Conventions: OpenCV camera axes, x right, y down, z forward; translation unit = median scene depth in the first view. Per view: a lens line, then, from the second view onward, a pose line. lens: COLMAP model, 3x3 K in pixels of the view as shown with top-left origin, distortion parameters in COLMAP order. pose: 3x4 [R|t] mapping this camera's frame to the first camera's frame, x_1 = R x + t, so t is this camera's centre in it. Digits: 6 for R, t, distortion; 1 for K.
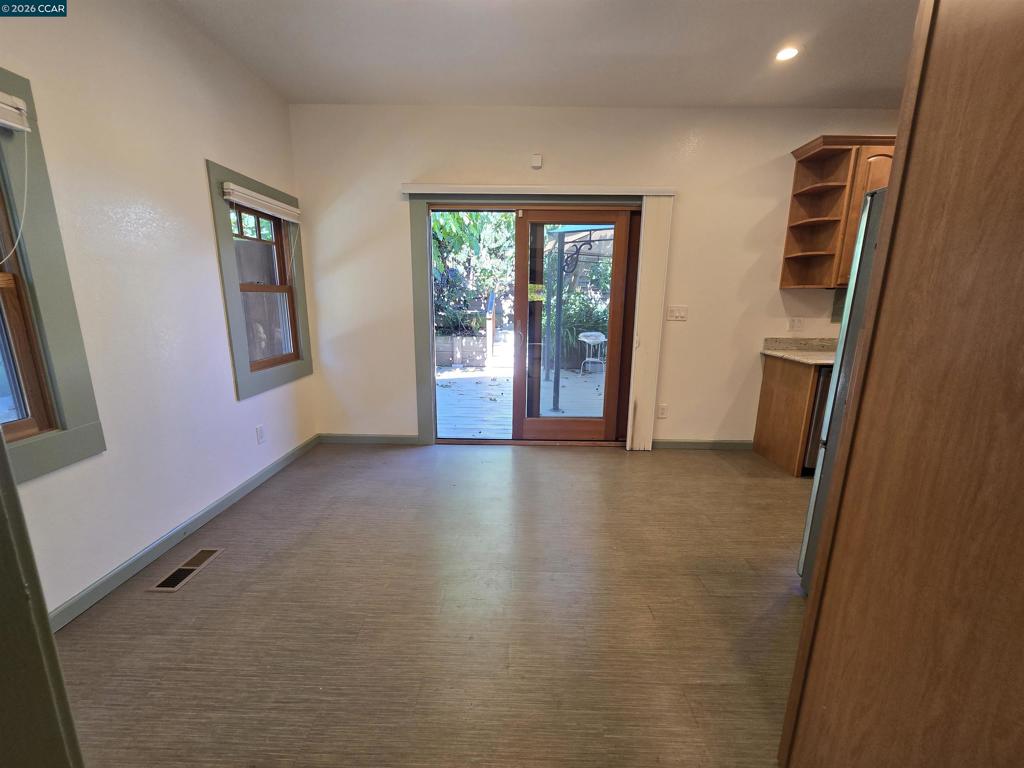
lens RADIAL K [[419.4, 0, 508.9], [0, 419.4, 391.5], [0, 0, 1]] dist [0.001239, -0.003196]
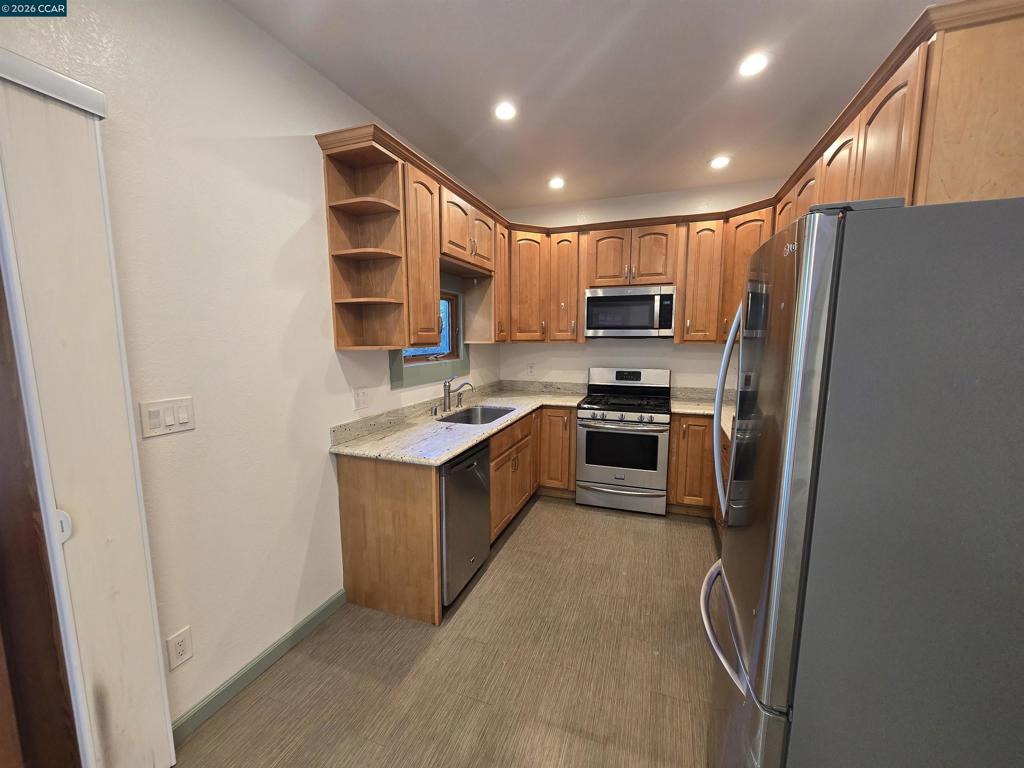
lens RADIAL K [[419.4, 0, 508.9], [0, 419.4, 391.5], [0, 0, 1]] dist [0.001239, -0.003196]
pose [[0.330729, -0.133872, 0.934182, 0.131706], [0.206495, 0.976166, 0.066783, -0.175369], [-0.920857, 0.170817, 0.350491, 0.557712]]
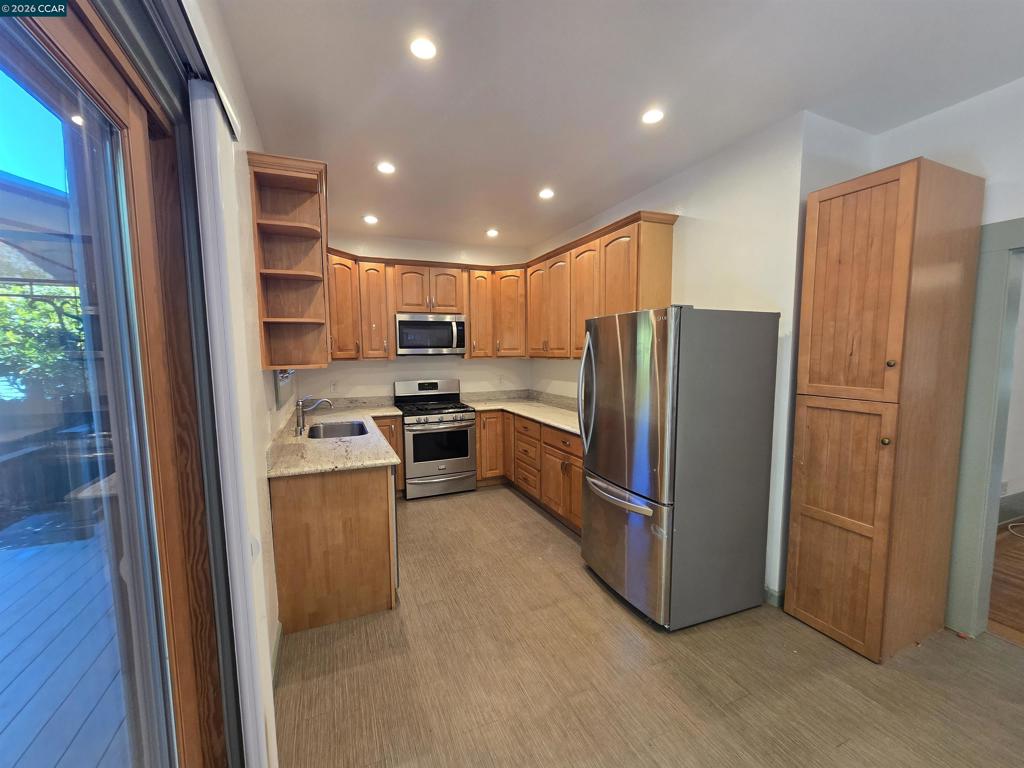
lens RADIAL K [[419.4, 0, 508.9], [0, 419.4, 391.5], [0, 0, 1]] dist [0.001239, -0.003196]
pose [[-0.403780, -0.091673, 0.910251, -0.059922], [0.200967, 0.961776, 0.186010, -0.262401], [-0.892510, 0.258037, -0.369923, 0.935630]]
